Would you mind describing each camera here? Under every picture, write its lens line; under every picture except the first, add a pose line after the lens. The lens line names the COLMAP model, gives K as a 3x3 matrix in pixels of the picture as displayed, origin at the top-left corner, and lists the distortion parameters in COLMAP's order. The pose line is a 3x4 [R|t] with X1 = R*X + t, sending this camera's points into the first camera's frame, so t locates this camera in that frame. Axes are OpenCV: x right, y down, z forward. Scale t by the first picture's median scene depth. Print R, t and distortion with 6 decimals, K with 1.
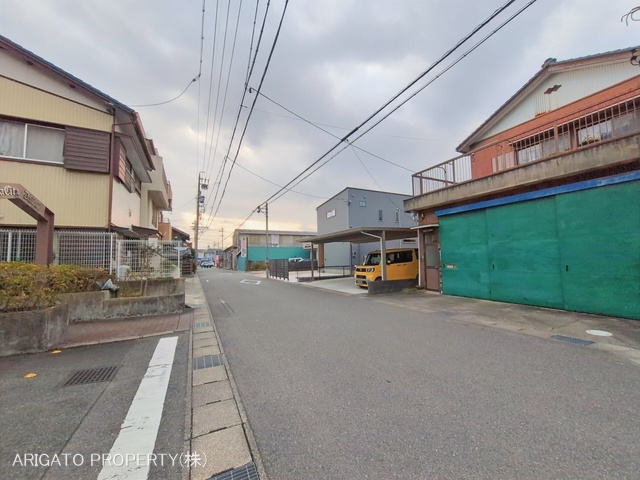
lens RADIAL K [[255.0, 0, 321.6], [0, 255.0, 241.4], [0, 0, 1]] dist [0.001001, 0.000280]
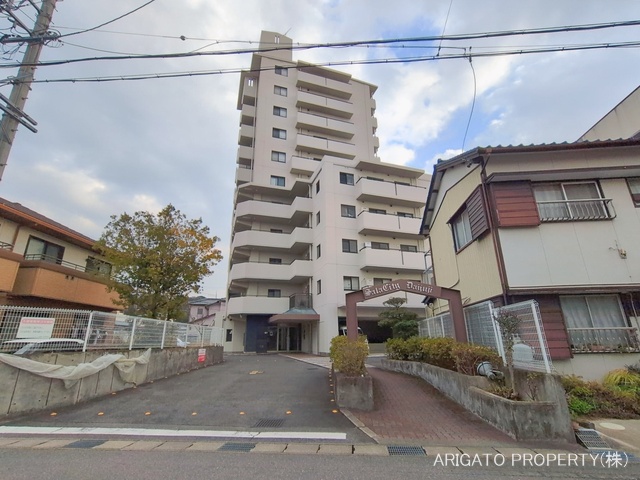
lens RADIAL K [[314.3, 0, 321.3], [0, 314.3, 241.9], [0, 0, 1]] dist [0.000666, -0.000082]
pose [[-0.529420, -0.235909, -0.814900, 0.267773], [0.083628, 0.941368, -0.326852, 0.061998], [0.844228, -0.241191, -0.478650, 0.946317]]
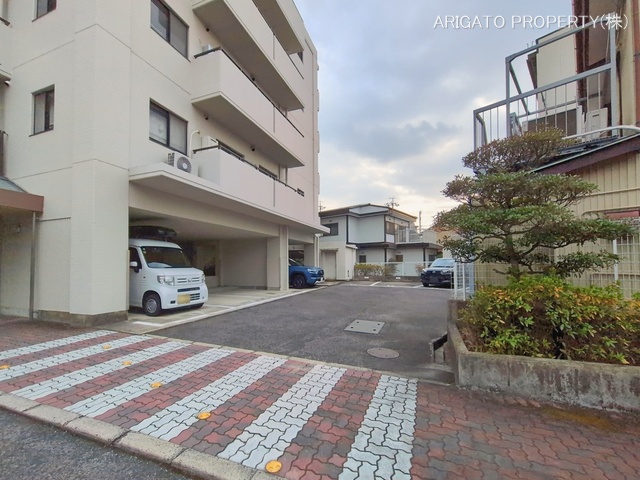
lens RADIAL K [[291.8, 0, 318.2], [0, 291.8, 259.1], [0, 0, 1]] dist [-0.002682, -0.000542]
pose [[0.314545, -0.004483, -0.949232, -1.075559], [0.063240, 0.997866, 0.016243, -0.029119], [0.947134, -0.065138, 0.314157, -0.050607]]
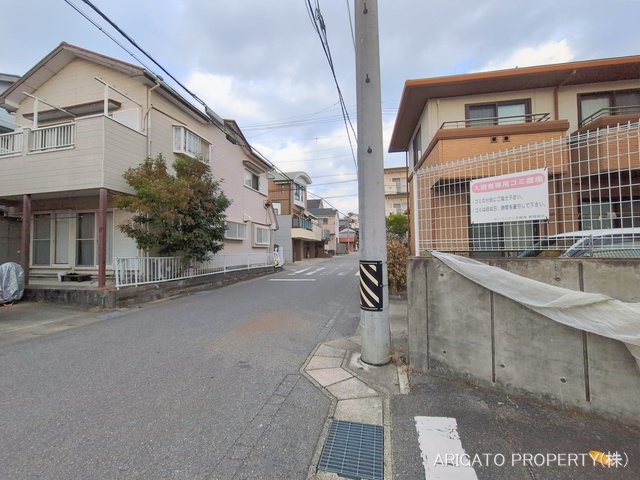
lens RADIAL K [[255.0, 0, 321.6], [0, 255.0, 241.4], [0, 0, 1]] dist [0.001001, 0.000280]
pose [[-0.768440, 0.051207, 0.637870, -0.096302], [-0.018546, 0.994592, -0.102185, 0.019159], [-0.639653, -0.090353, -0.763335, 0.176084]]
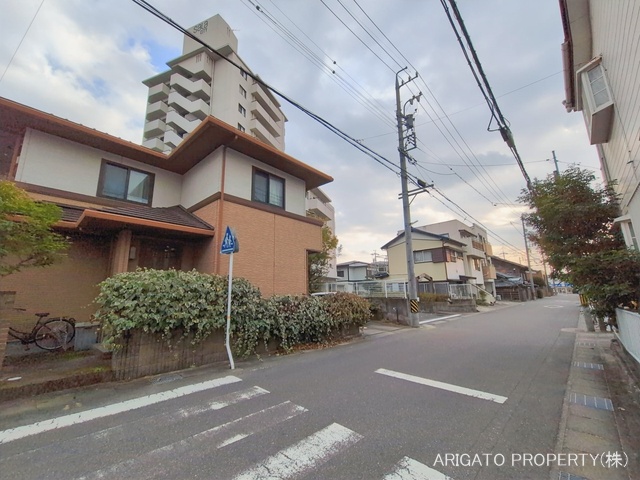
lens RADIAL K [[261.9, 0, 321.6], [0, 261.9, 241.7], [0, 0, 1]] dist [-0.000732, -0.000049]
pose [[0.313365, -0.176948, -0.933002, 1.421263], [0.087966, 0.983671, -0.157013, -0.128572], [0.945550, -0.032870, 0.323813, -1.167855]]
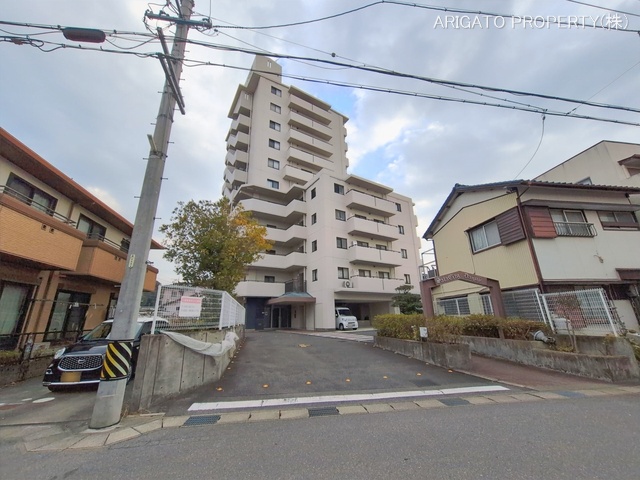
lens RADIAL K [[255.0, 0, 321.6], [0, 255.0, 241.4], [0, 0, 1]] dist [0.001001, 0.000280]
pose [[-0.313151, -0.256142, -0.914510, 0.507605], [0.097485, 0.949186, -0.299235, 0.012828], [0.944687, -0.182857, -0.272268, 0.392786]]
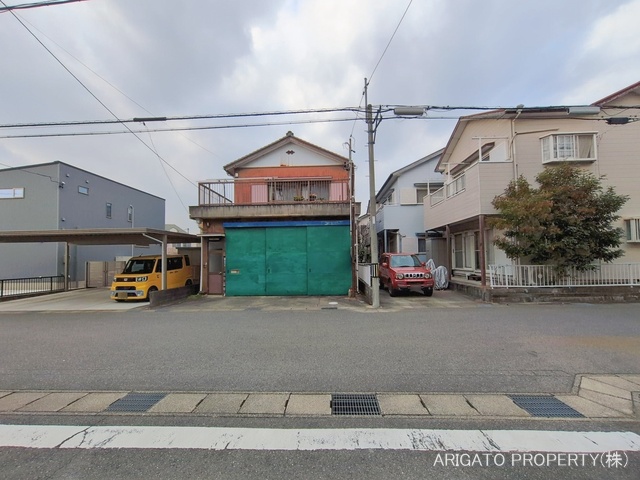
lens RADIAL K [[268.4, 0, 321.8], [0, 268.4, 249.3], [0, 0, 1]] dist [0.000958, 0.000191]
pose [[0.476858, 0.044077, 0.877875, -0.411039], [-0.055308, 0.998267, -0.020078, -0.002495], [-0.877239, -0.038979, 0.478469, 0.062601]]
